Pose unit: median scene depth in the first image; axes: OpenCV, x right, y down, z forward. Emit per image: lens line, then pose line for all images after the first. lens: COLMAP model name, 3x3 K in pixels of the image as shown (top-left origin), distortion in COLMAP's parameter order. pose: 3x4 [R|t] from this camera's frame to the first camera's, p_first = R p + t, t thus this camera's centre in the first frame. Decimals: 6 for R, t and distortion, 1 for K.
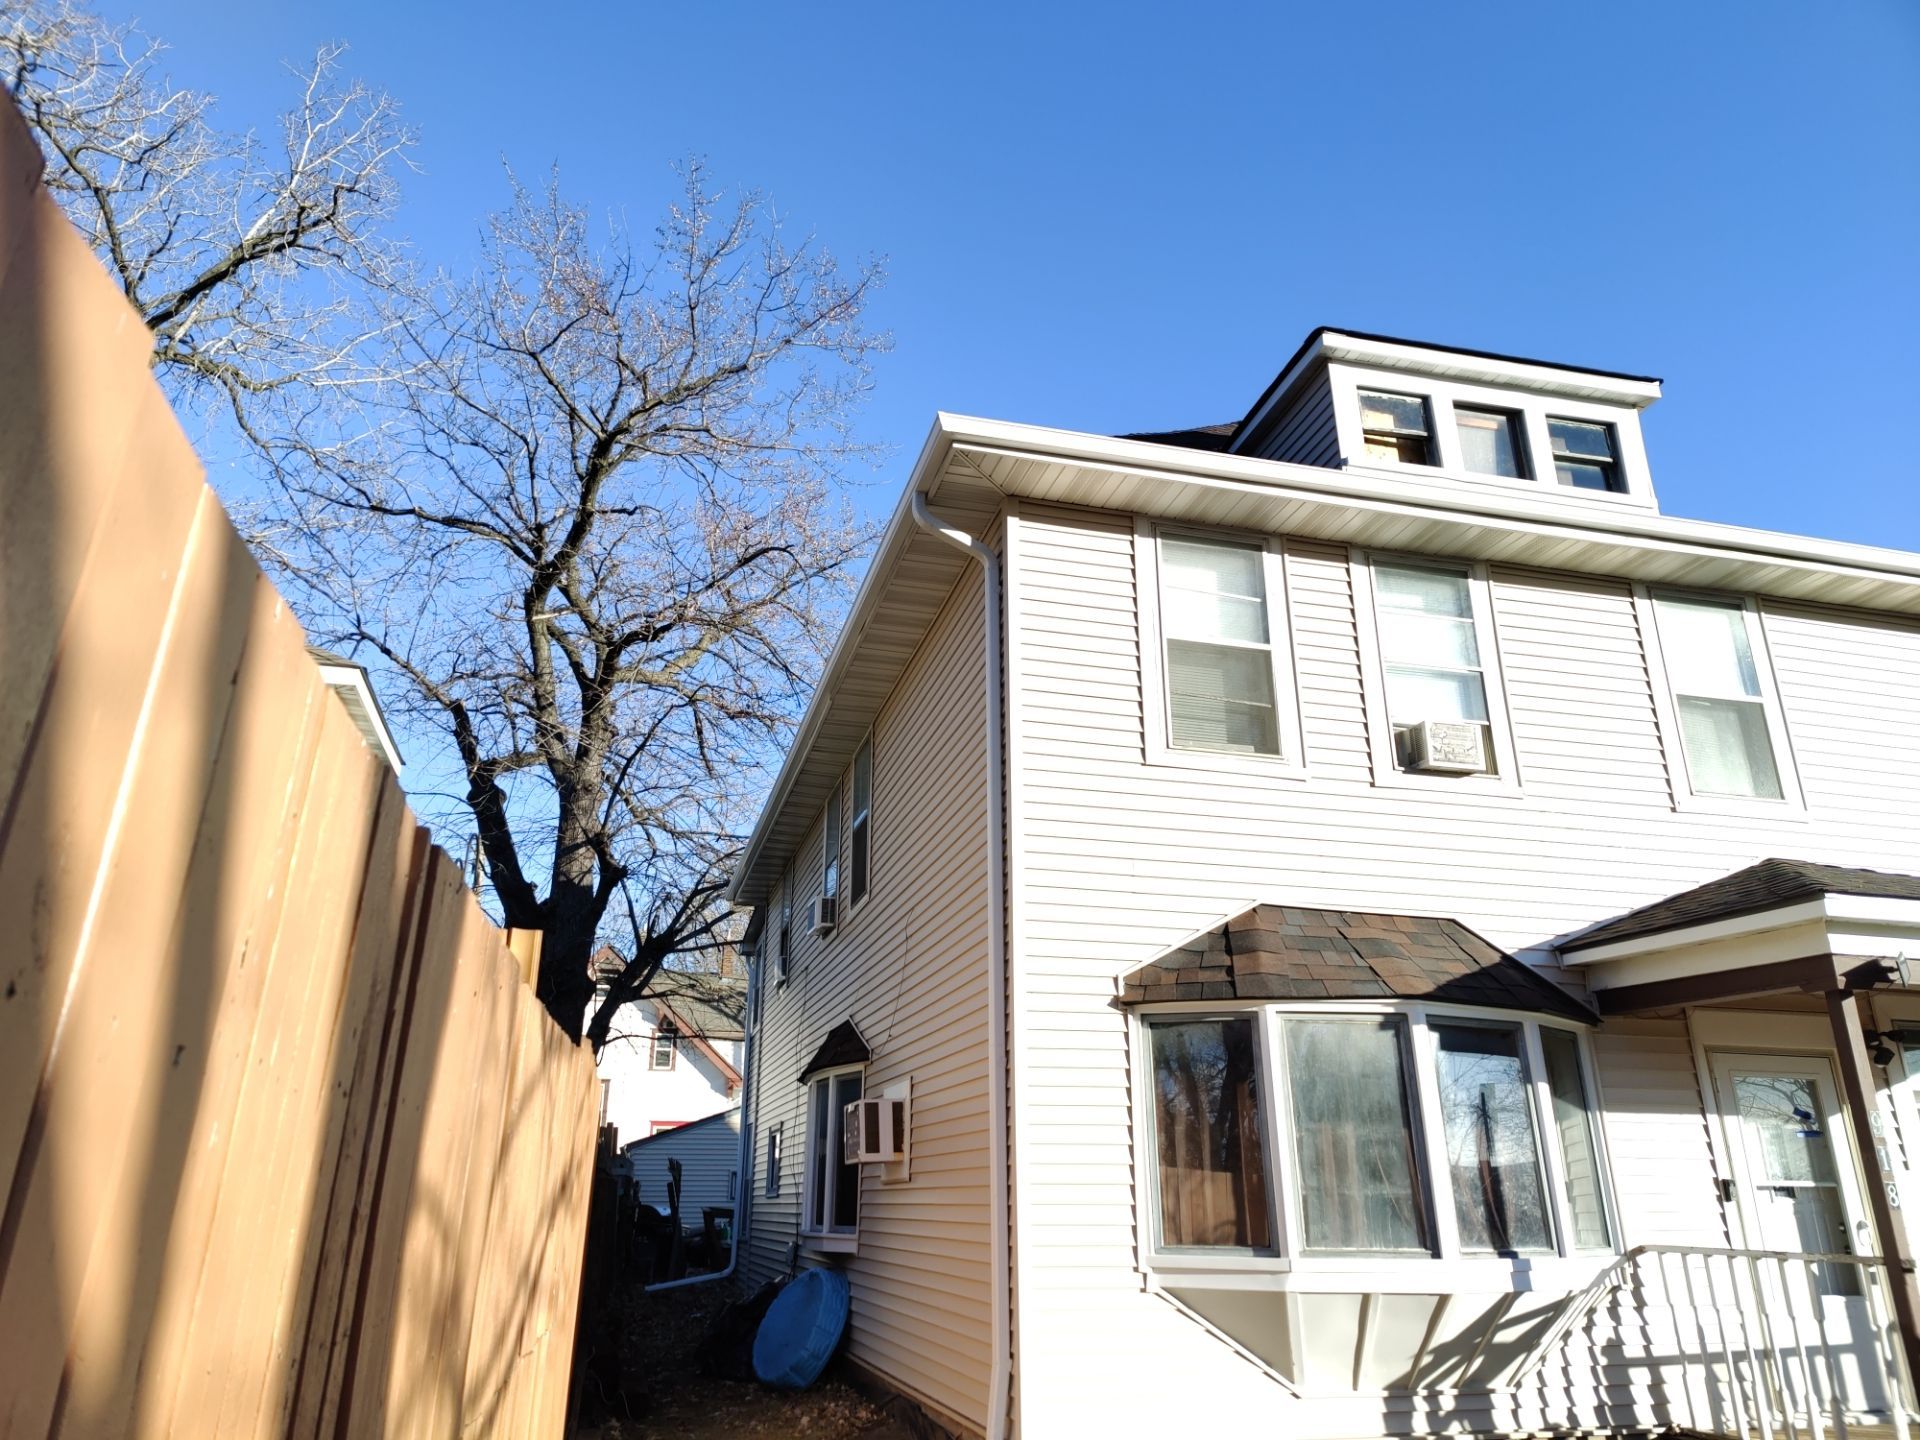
lens RADIAL K [[1322.7, 0, 943.2], [0, 1322.7, 708.9], [0, 0, 1]] dist [0.031364, -0.019179]
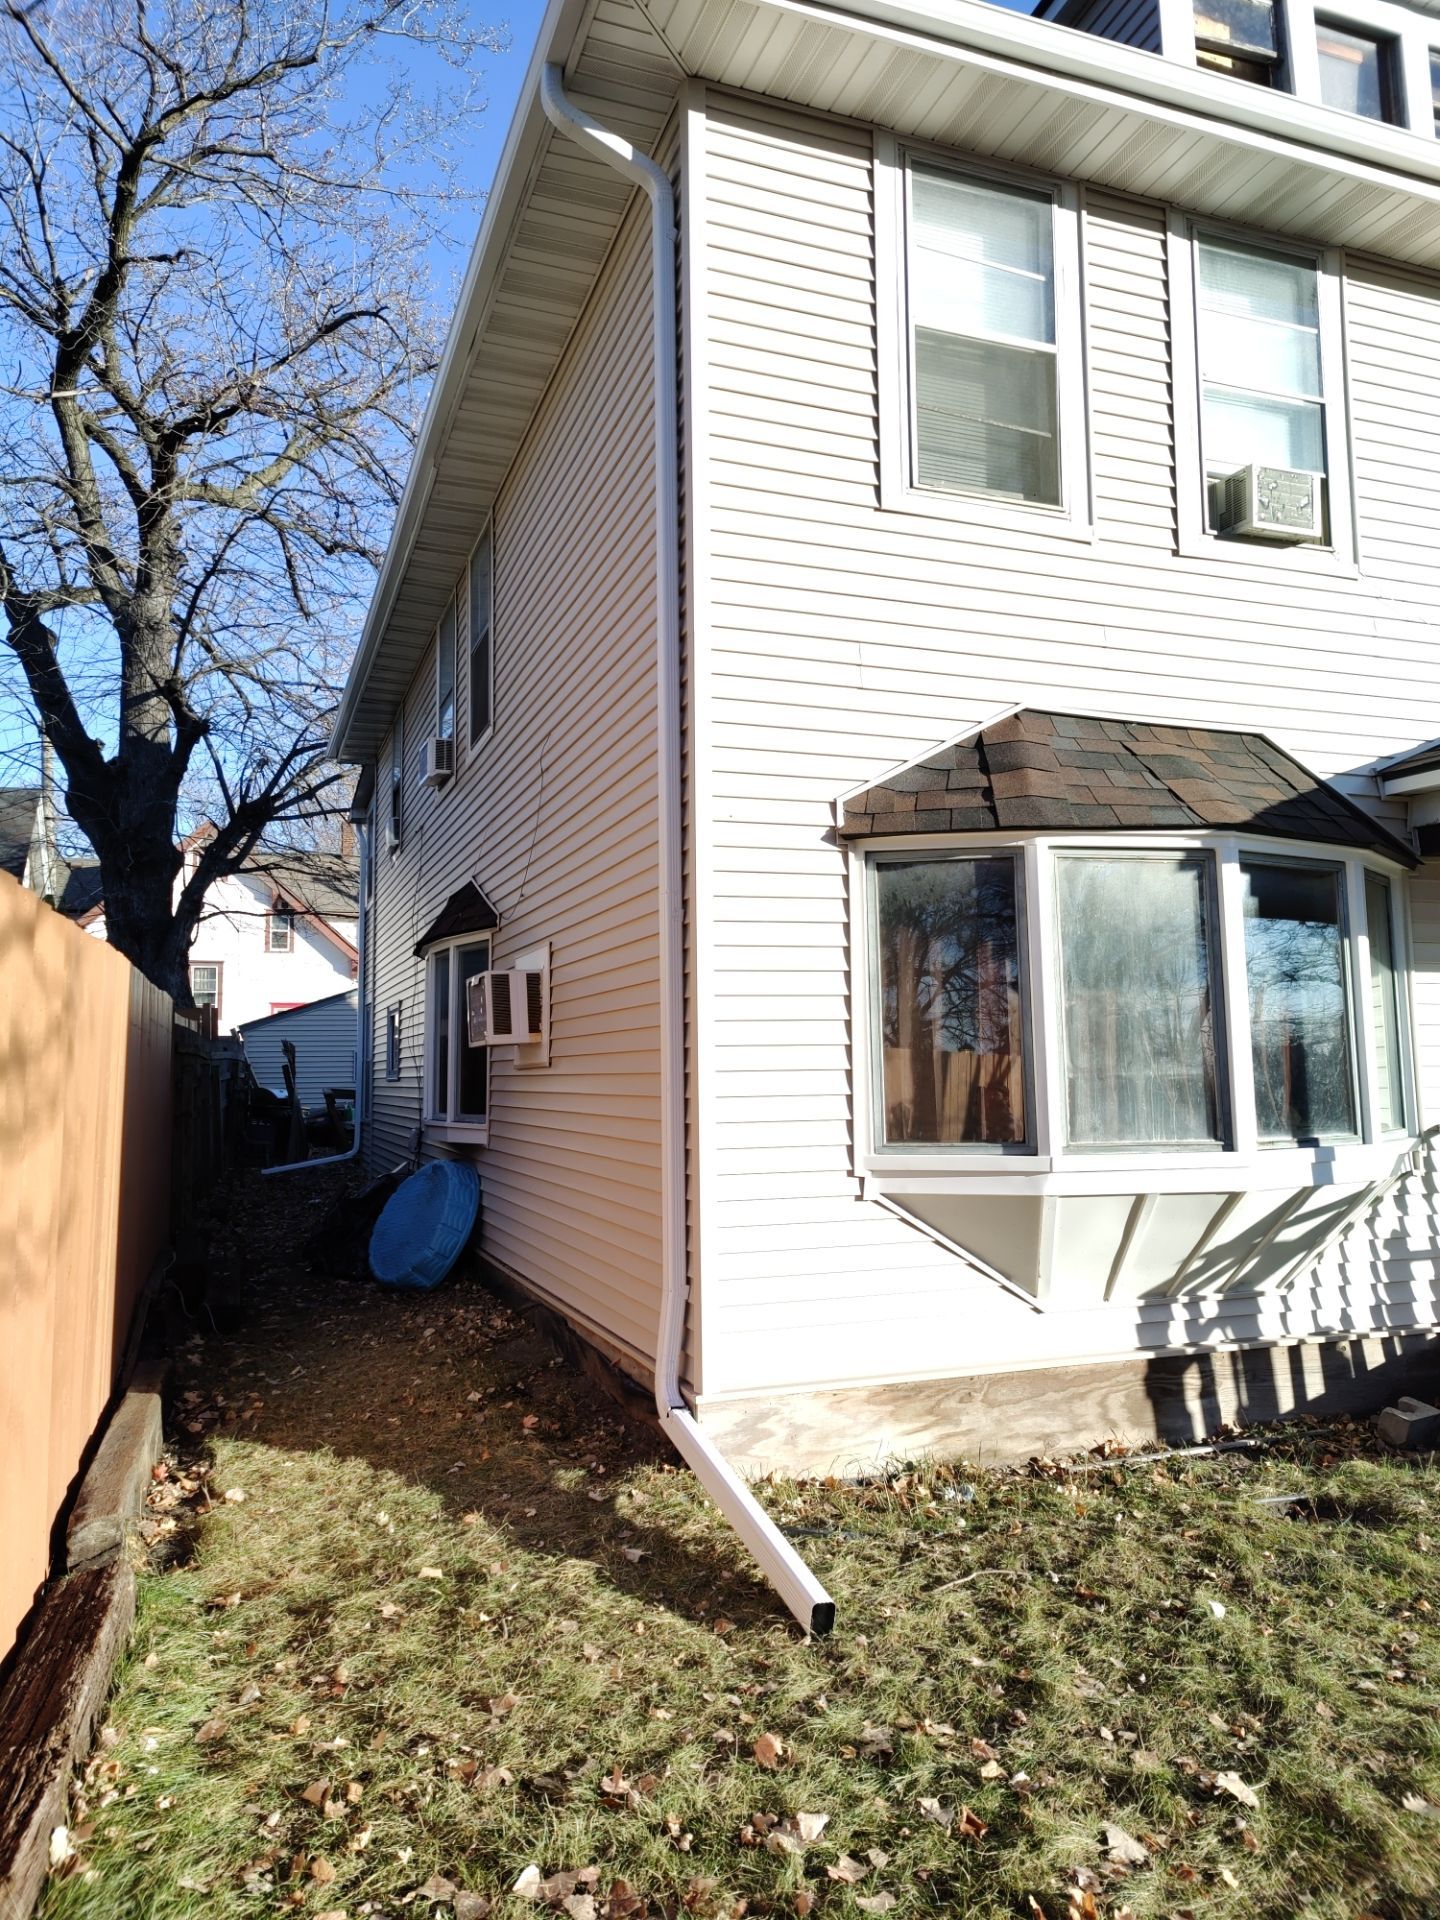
lens RADIAL K [[1322.7, 0, 721.9], [0, 1322.7, 957.0], [0, 0, 1]] dist [0.031364, -0.019179]
pose [[0.993890, -0.006493, 0.110188, -0.010212], [-0.022917, 0.964376, 0.263540, 0.082217], [-0.107974, -0.264455, 0.958335, 0.250310]]
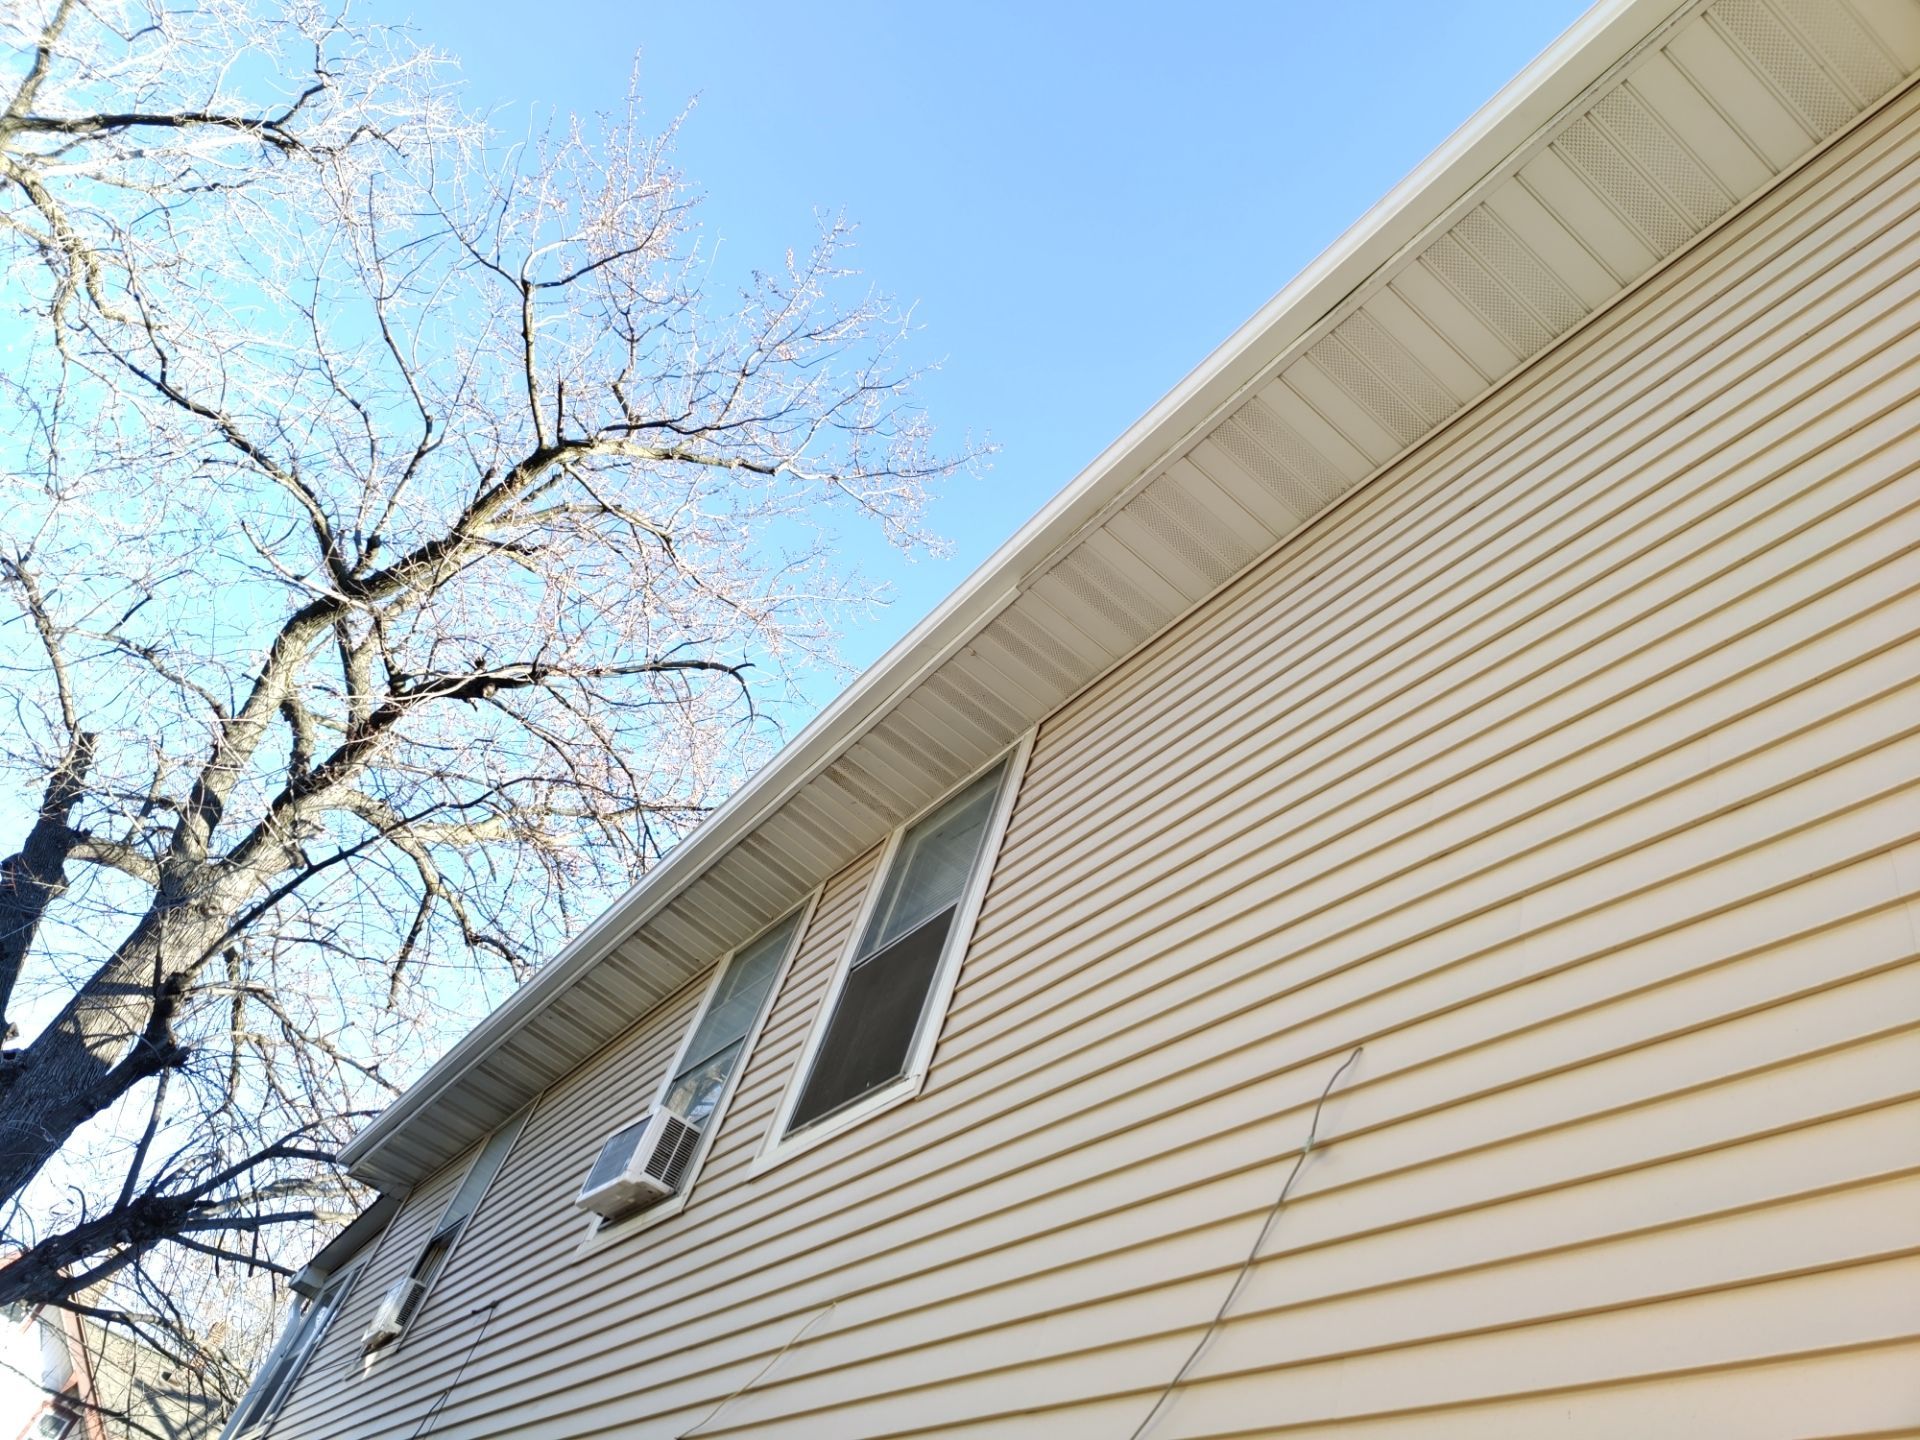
lens RADIAL K [[1306.9, 0, 954.8], [0, 1306.9, 724.3], [0, 0, 1]] dist [0.059366, -0.058151]
pose [[0.888149, 0.449368, 0.096223, -0.166558], [-0.378978, 0.834620, -0.399731, 0.266714], [-0.259936, 0.318554, 0.911568, 0.895106]]
